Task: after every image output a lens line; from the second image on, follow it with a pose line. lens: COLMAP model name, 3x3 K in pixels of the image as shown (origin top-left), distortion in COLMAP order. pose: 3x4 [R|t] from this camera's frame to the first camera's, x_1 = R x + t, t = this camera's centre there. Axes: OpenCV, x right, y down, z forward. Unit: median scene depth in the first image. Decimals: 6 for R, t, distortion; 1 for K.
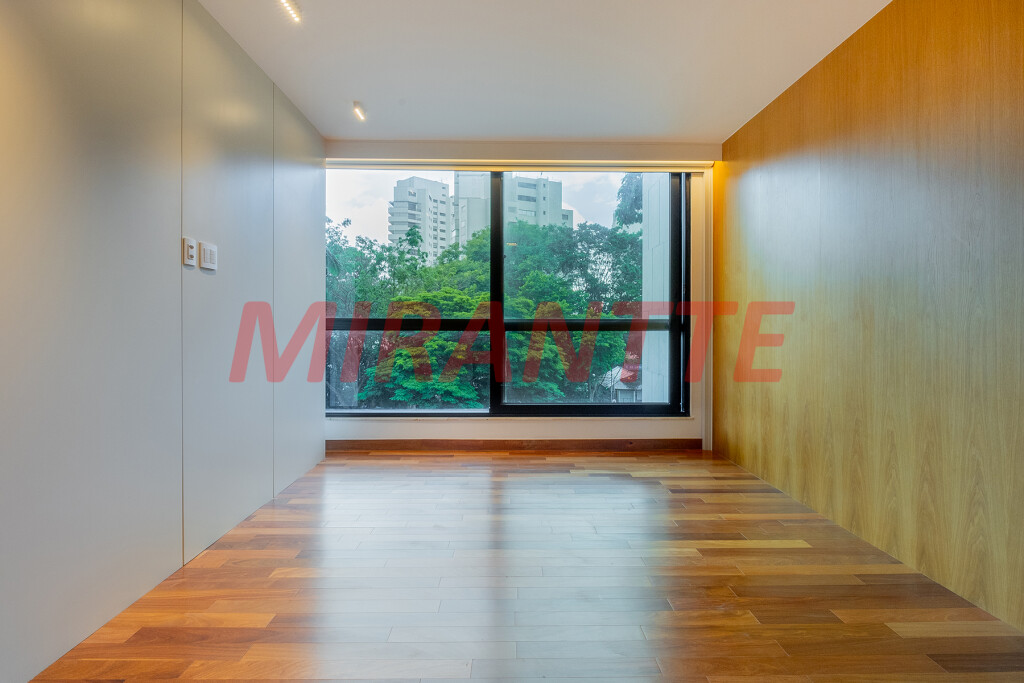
lens RADIAL K [[494.8, 0, 516.2], [0, 494.8, 331.8], [0, 0, 1]] dist [-0.002014, -0.001009]
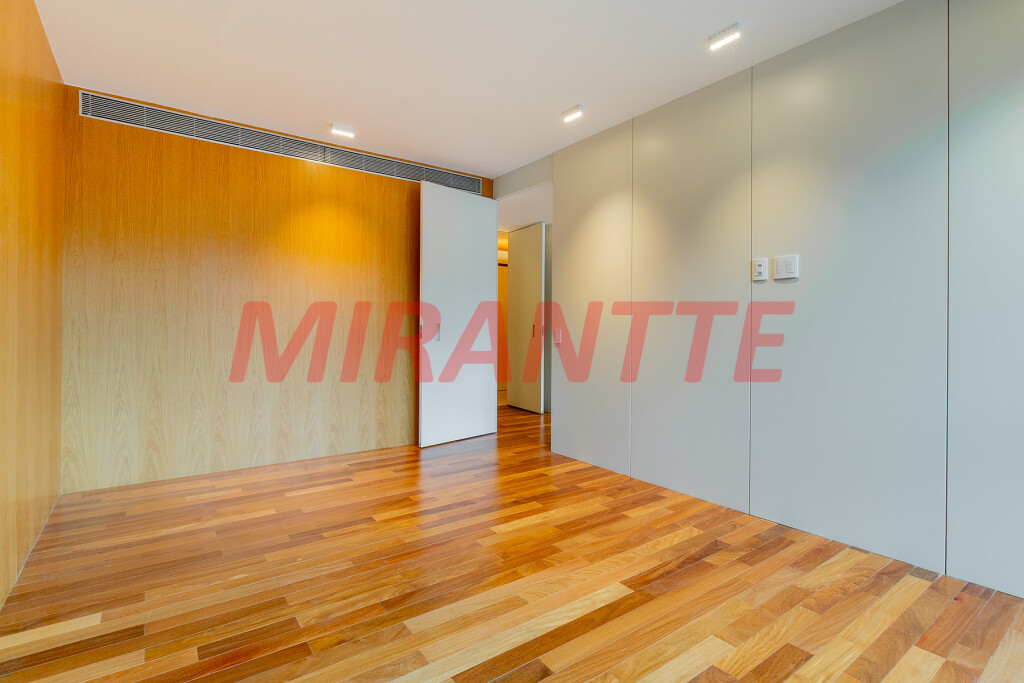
lens RADIAL K [[494.8, 0, 511.0], [0, 494.8, 336.3], [0, 0, 1]] dist [-0.002014, -0.001009]
pose [[-0.820134, 0.011531, -0.572055, 0.570126], [-0.004819, 0.999622, 0.027059, -0.025383], [0.572151, 0.024949, -0.819768, 1.683705]]
